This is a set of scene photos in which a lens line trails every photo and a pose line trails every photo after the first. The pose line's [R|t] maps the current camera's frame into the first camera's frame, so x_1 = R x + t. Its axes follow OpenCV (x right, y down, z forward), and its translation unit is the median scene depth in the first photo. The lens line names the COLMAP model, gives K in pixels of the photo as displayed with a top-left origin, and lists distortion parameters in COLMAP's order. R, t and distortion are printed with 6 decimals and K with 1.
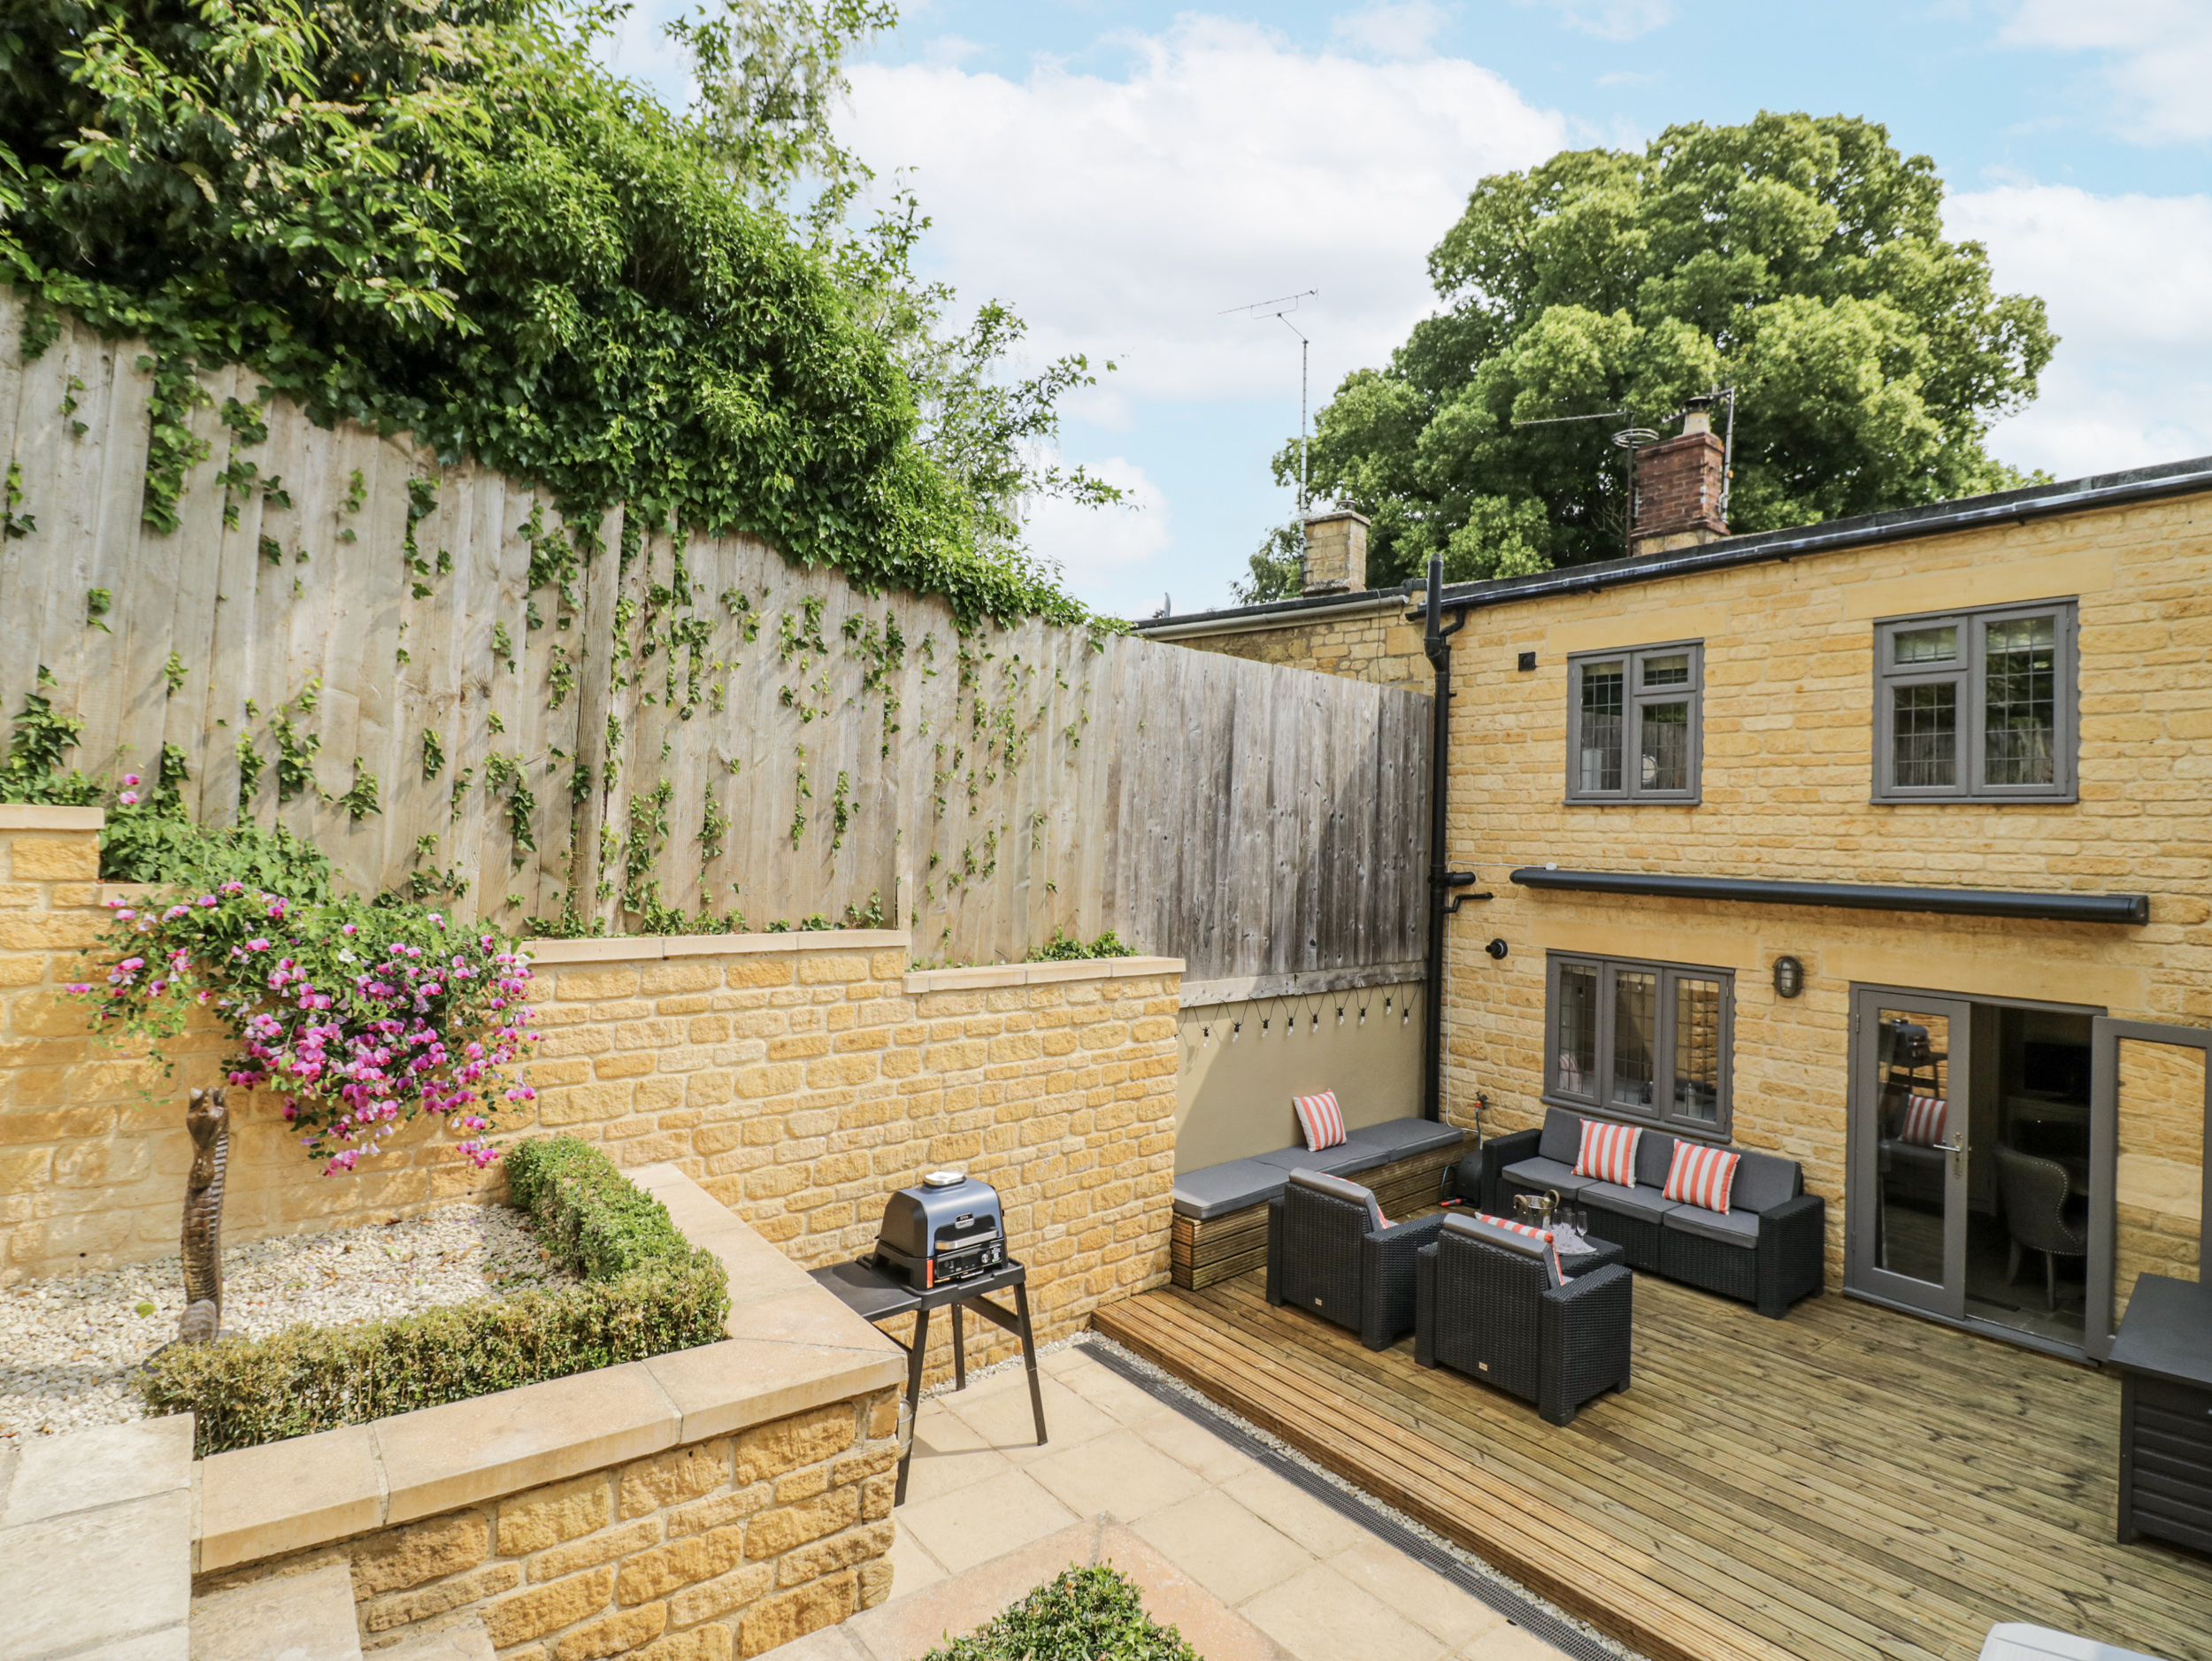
lens RADIAL K [[1164.5, 0, 1106.0], [0, 1164.5, 830.5], [0, 0, 1]] dist [0.033138, -0.034317]
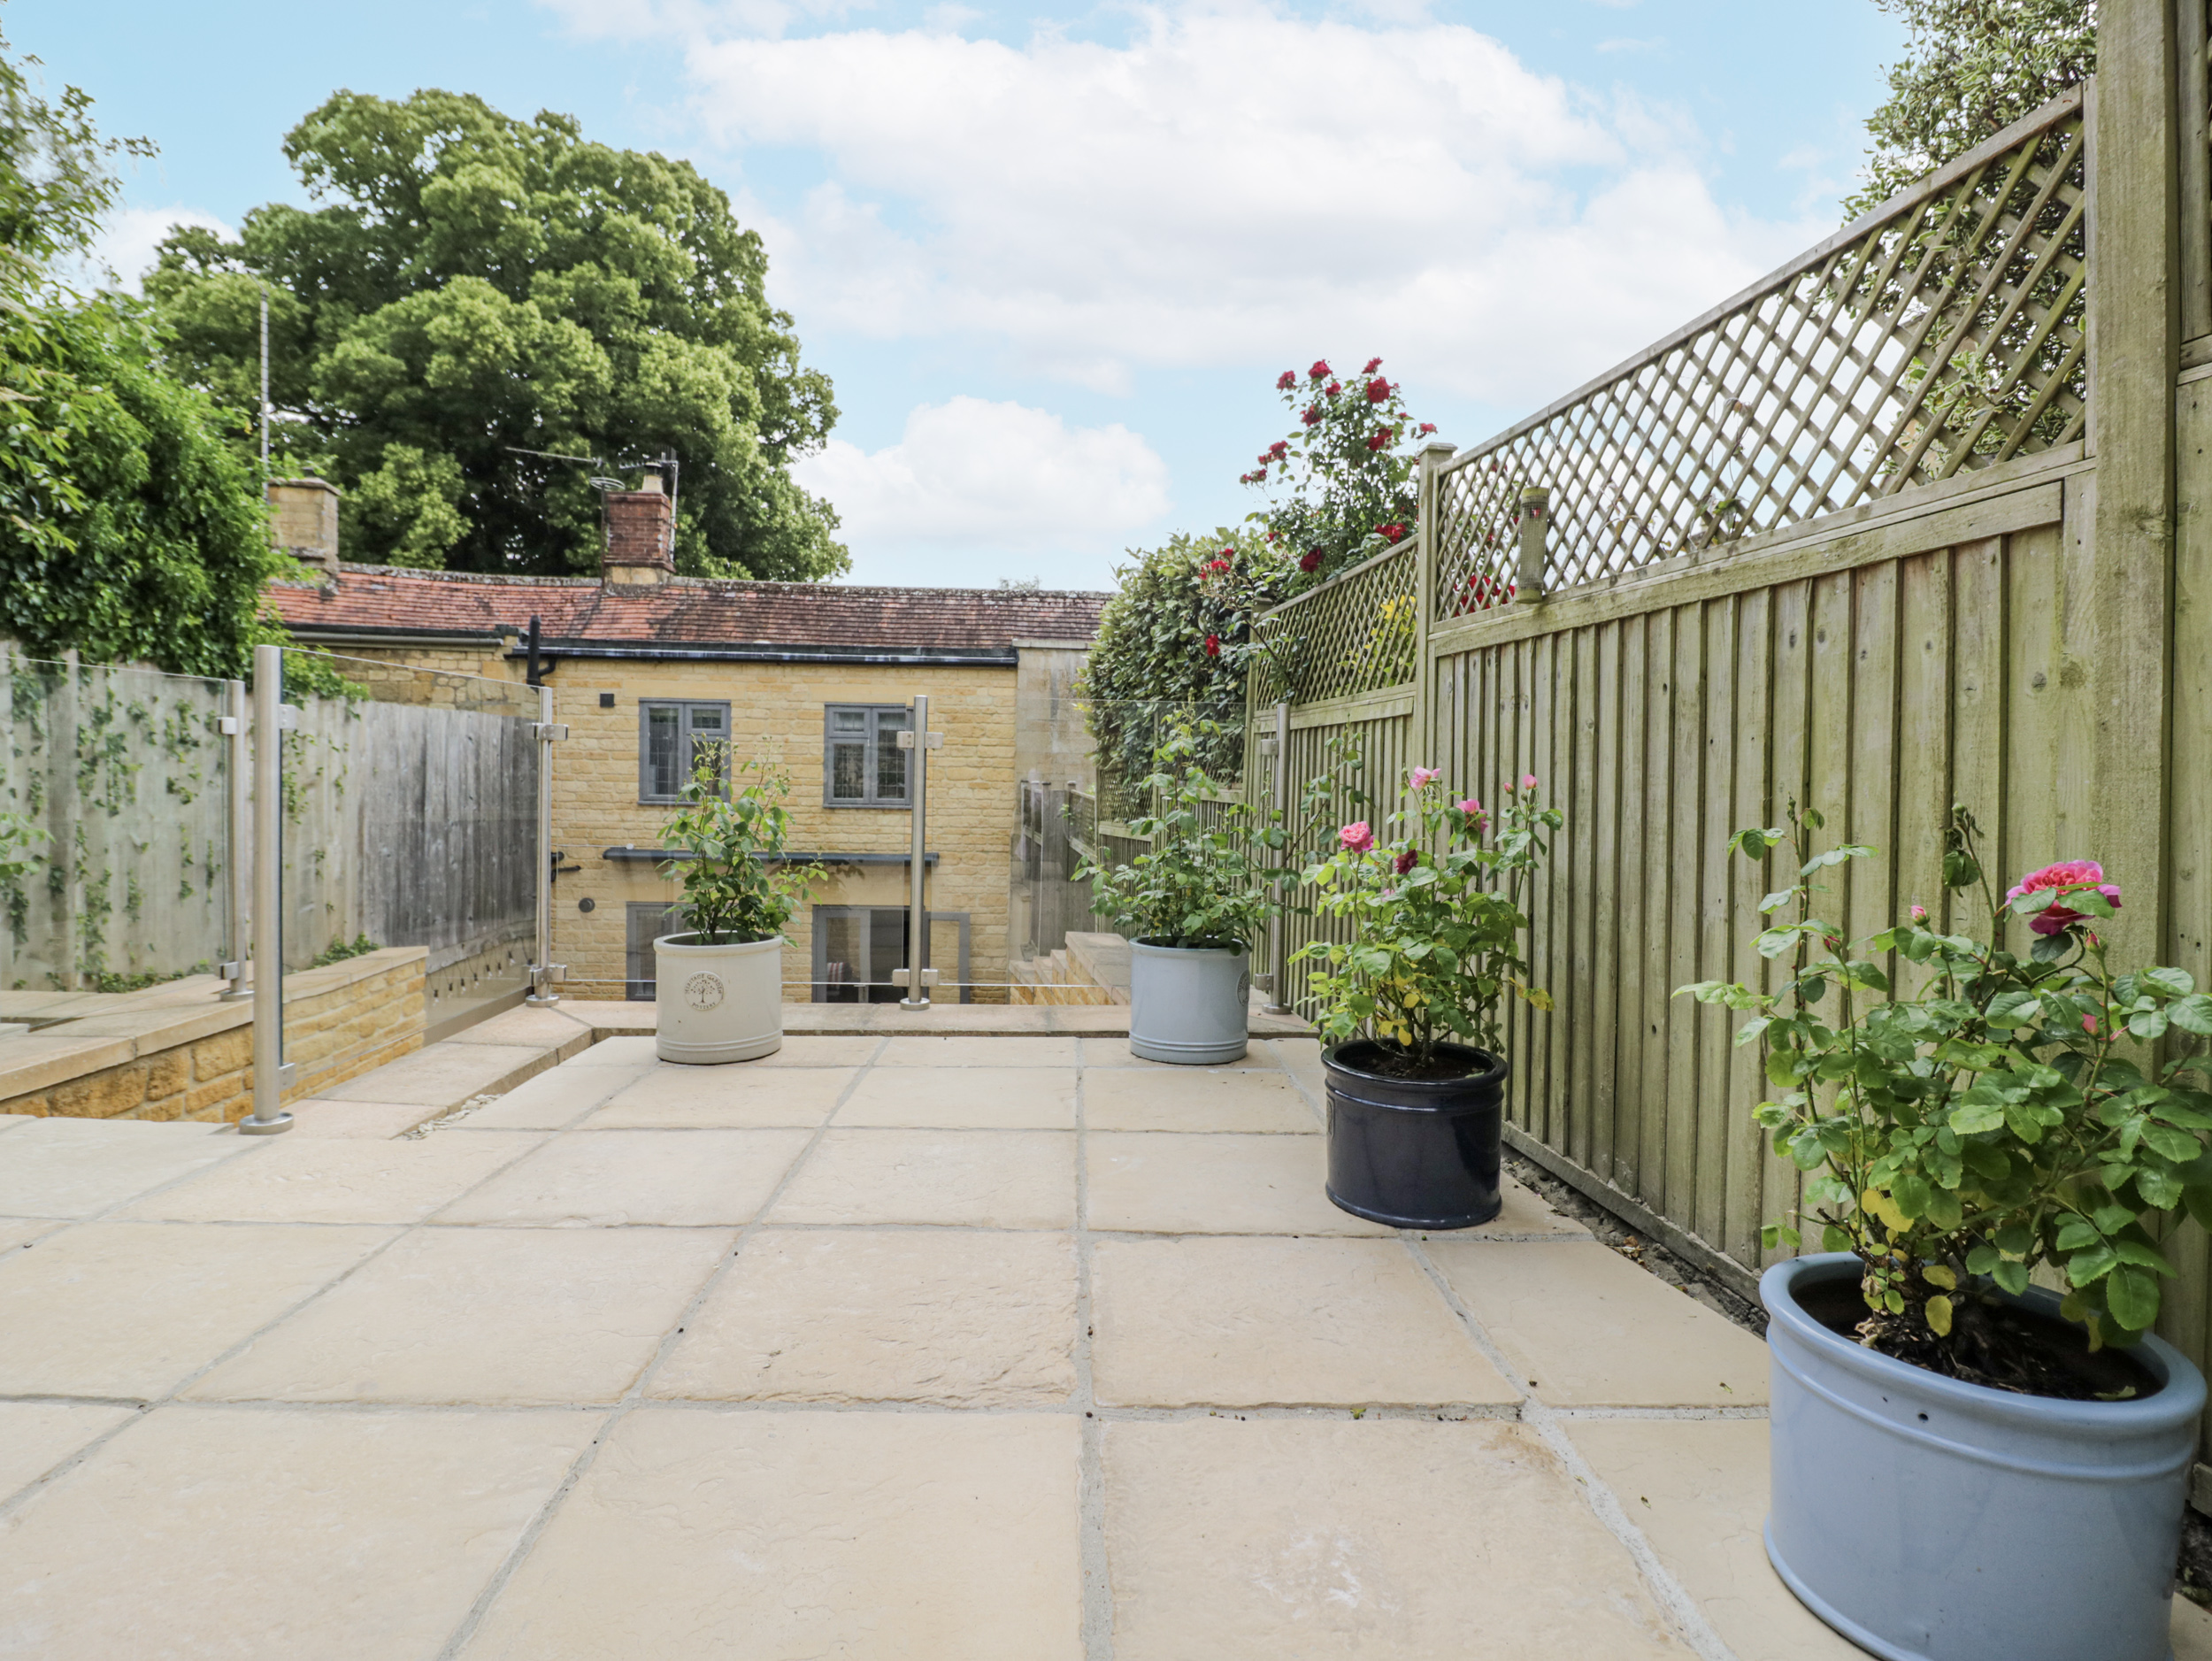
lens RADIAL K [[1161.4, 0, 1106.0], [0, 1161.4, 830.5], [0, 0, 1]] dist [-0.002774, -0.013667]
pose [[0.594134, -0.063336, 0.801869, -0.396637], [-0.003095, 0.996708, 0.081019, -0.099943], [-0.804360, -0.050618, 0.591982, -0.304032]]
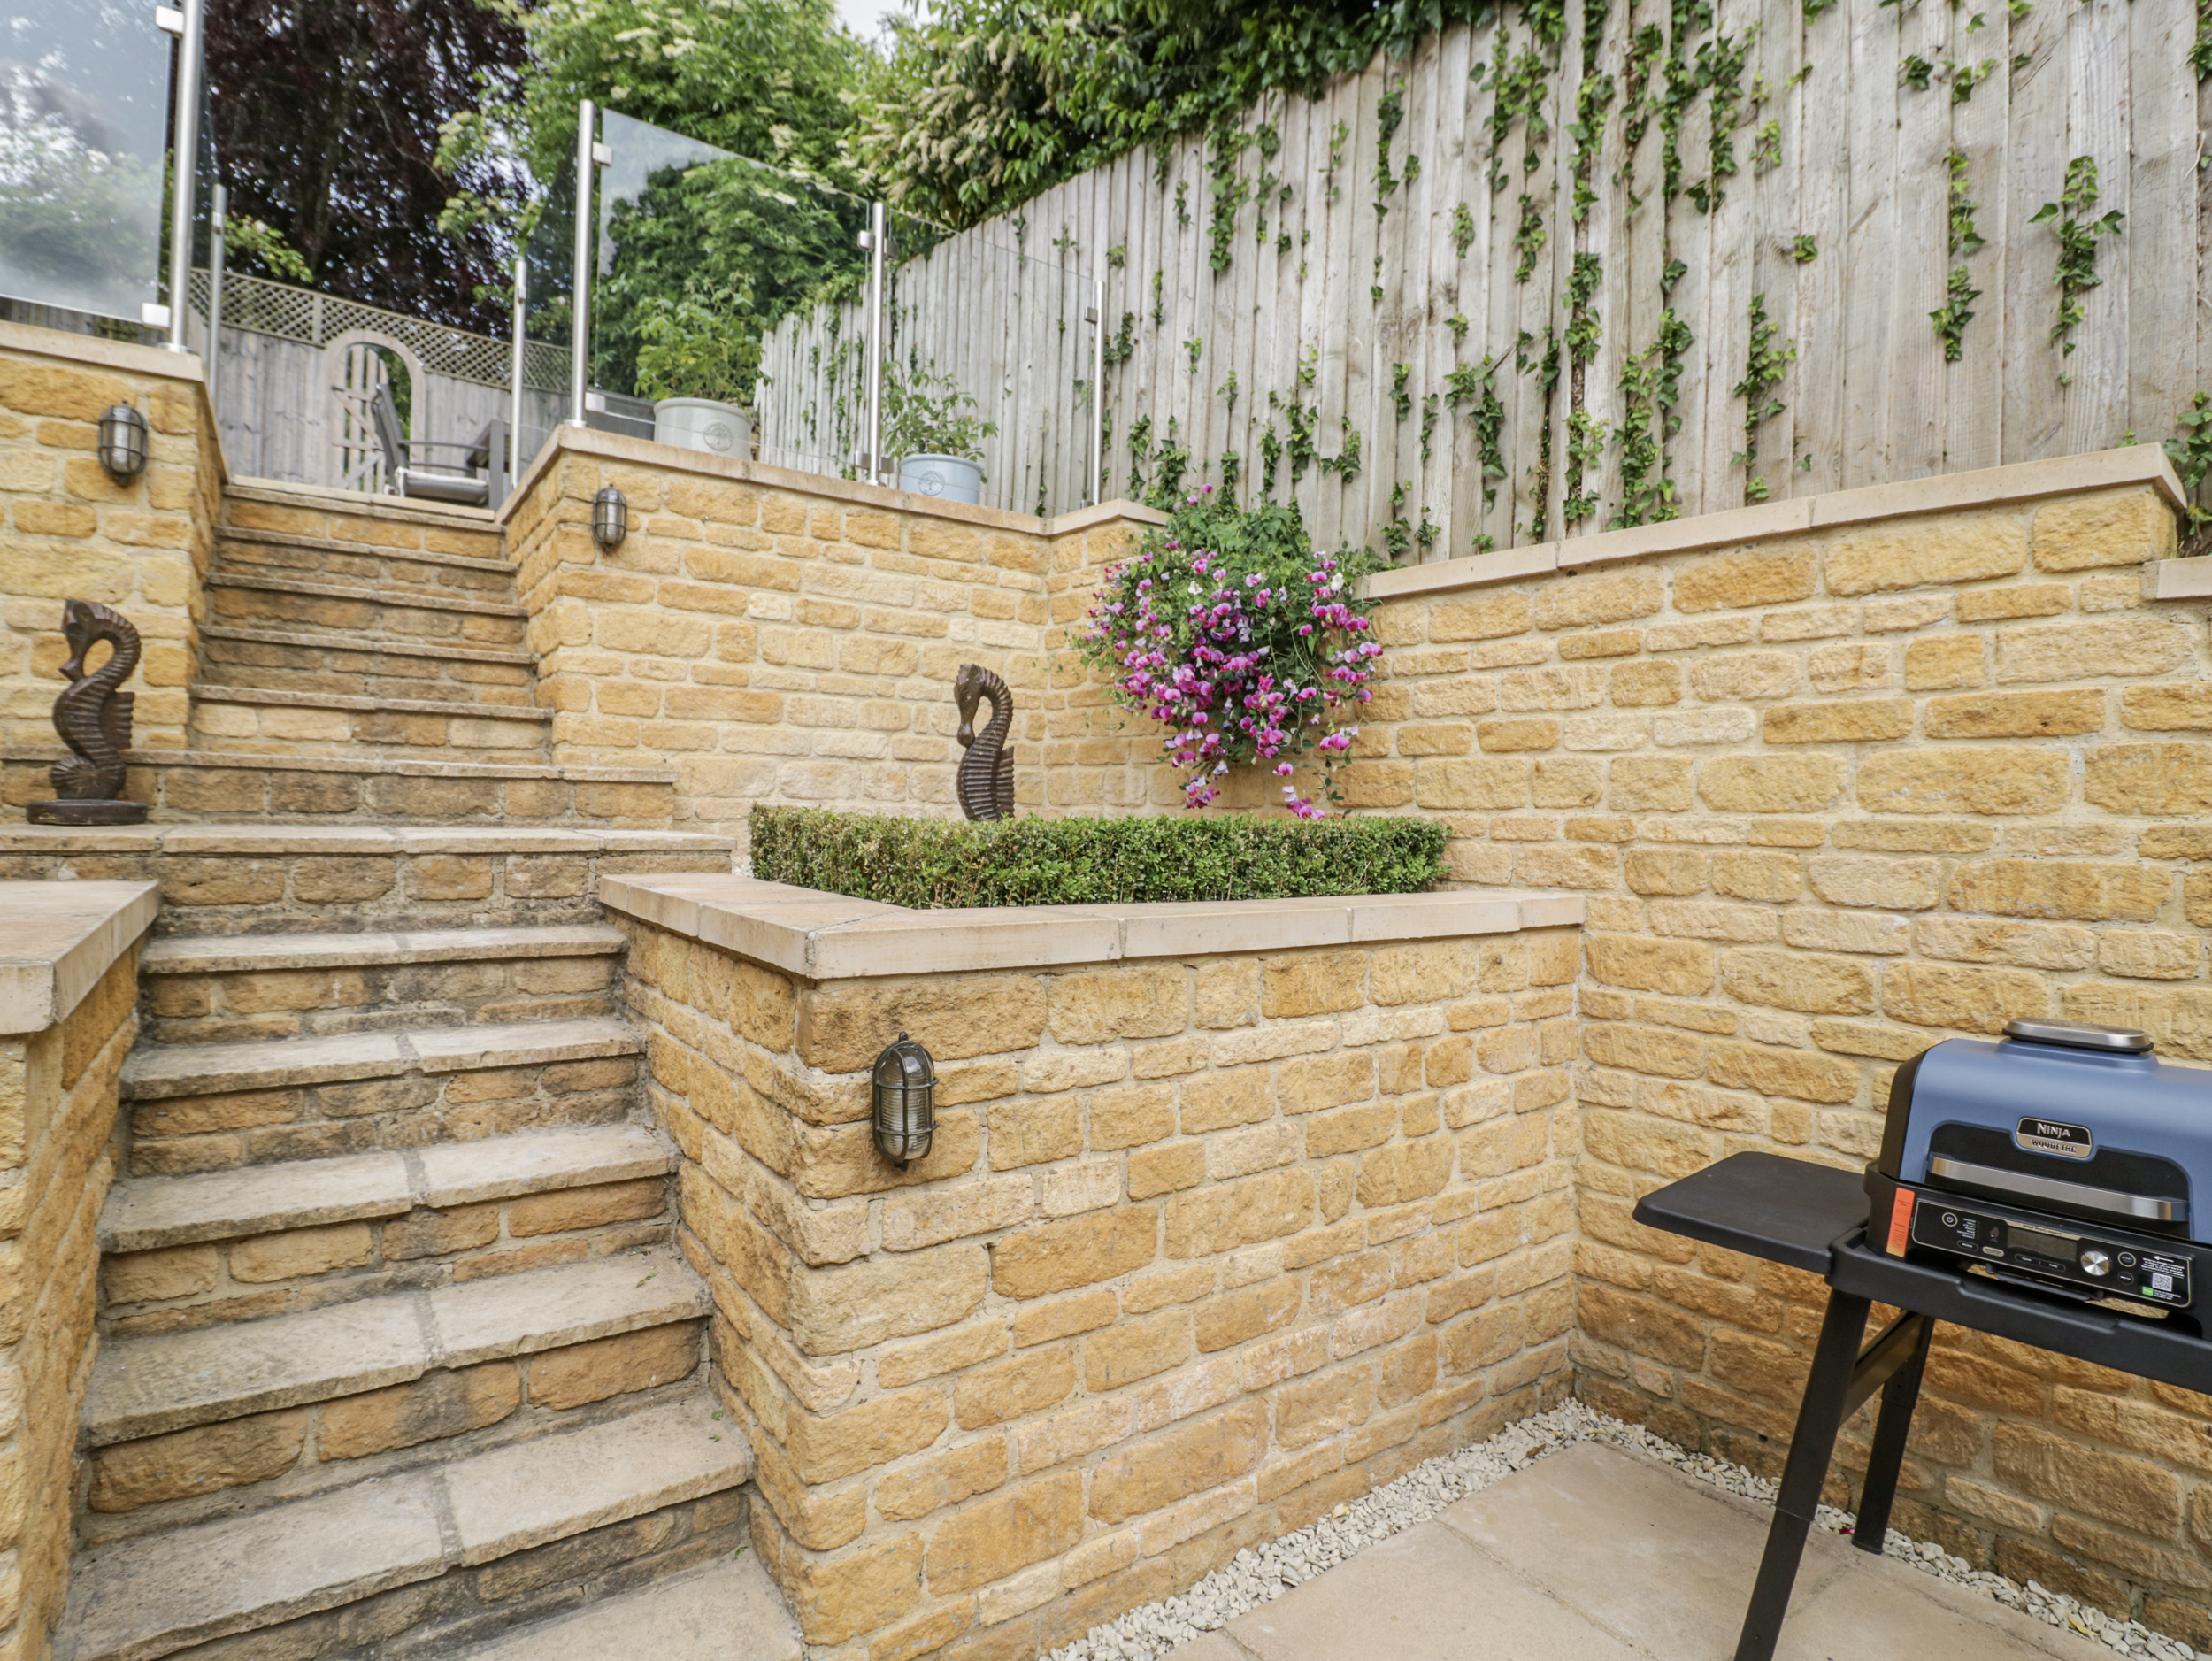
lens RADIAL K [[1161.4, 0, 1106.0], [0, 1161.4, 830.5], [0, 0, 1]] dist [-0.002774, -0.013667]
pose [[-0.066240, -0.034175, -0.997218, 0.141833], [-0.025160, 0.999153, -0.032570, 0.144573], [0.997486, 0.022932, -0.067044, 0.409676]]
